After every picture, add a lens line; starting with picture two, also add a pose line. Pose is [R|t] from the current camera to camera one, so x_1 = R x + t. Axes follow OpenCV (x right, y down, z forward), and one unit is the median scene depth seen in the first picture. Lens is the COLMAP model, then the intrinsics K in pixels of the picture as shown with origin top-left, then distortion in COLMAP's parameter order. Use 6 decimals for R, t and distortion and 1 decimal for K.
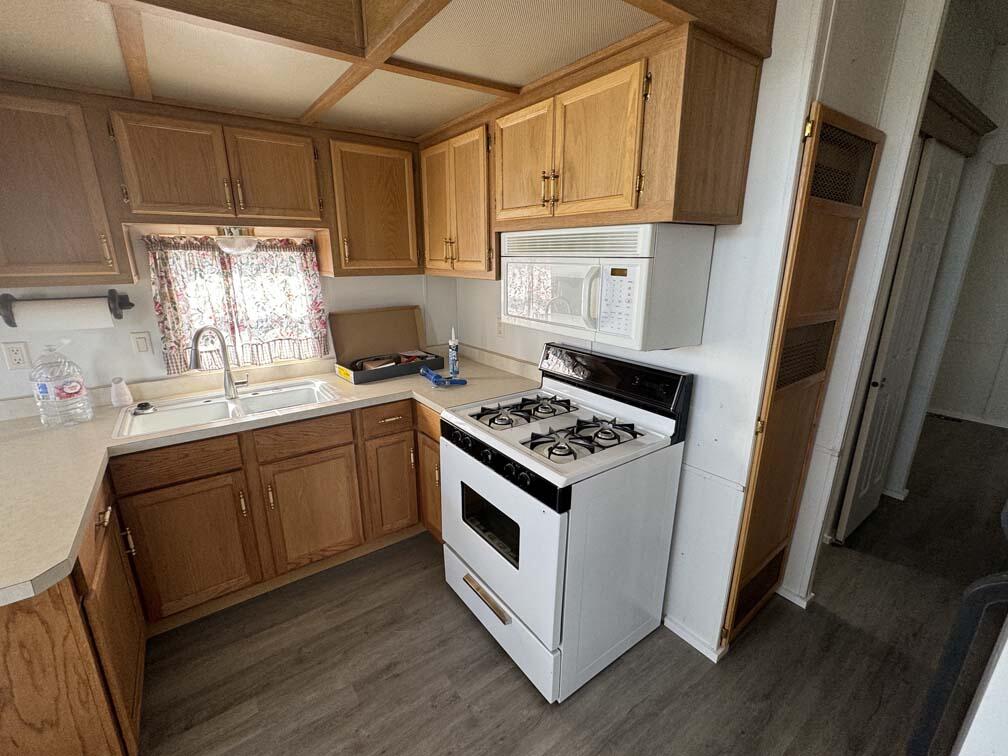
lens RADIAL K [[430.9, 0, 514.6], [0, 430.9, 375.9], [0, 0, 1]] dist [0.009269, 0.001681]
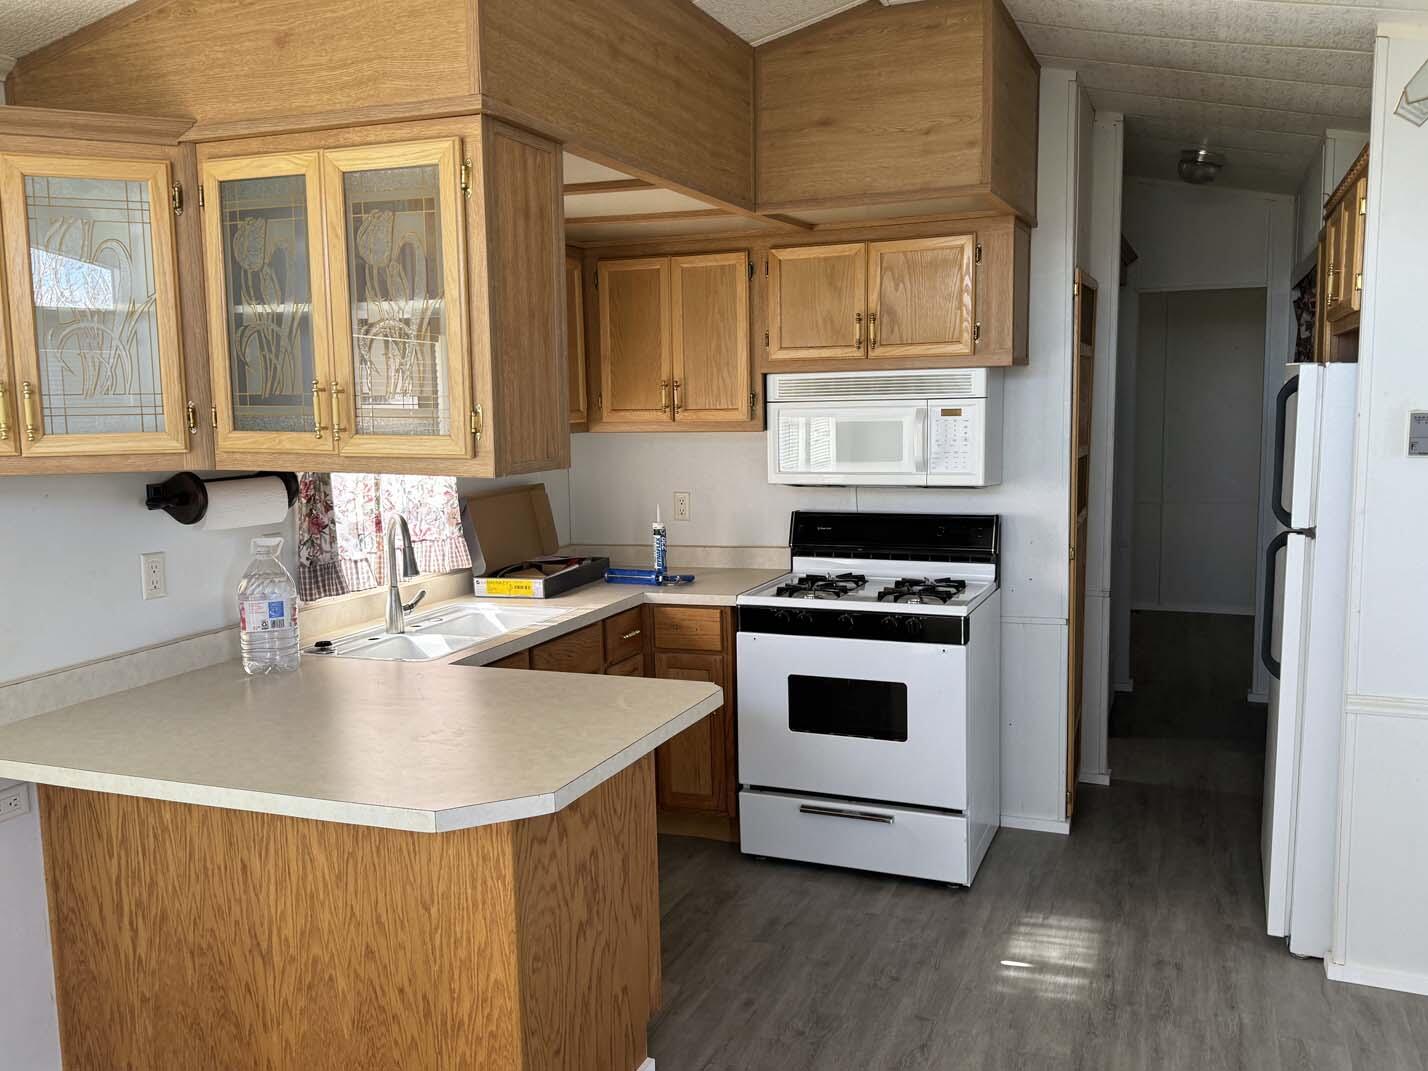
lens RADIAL K [[1183.8, 0, 706.0], [0, 1183.8, 542.2], [0, 0, 1]] dist [0.140748, -0.002676]
pose [[0.850922, -0.080533, 0.519081, -1.520612], [0.162451, 0.980080, -0.114250, 0.251946], [-0.499540, 0.181544, 0.847055, -0.909814]]
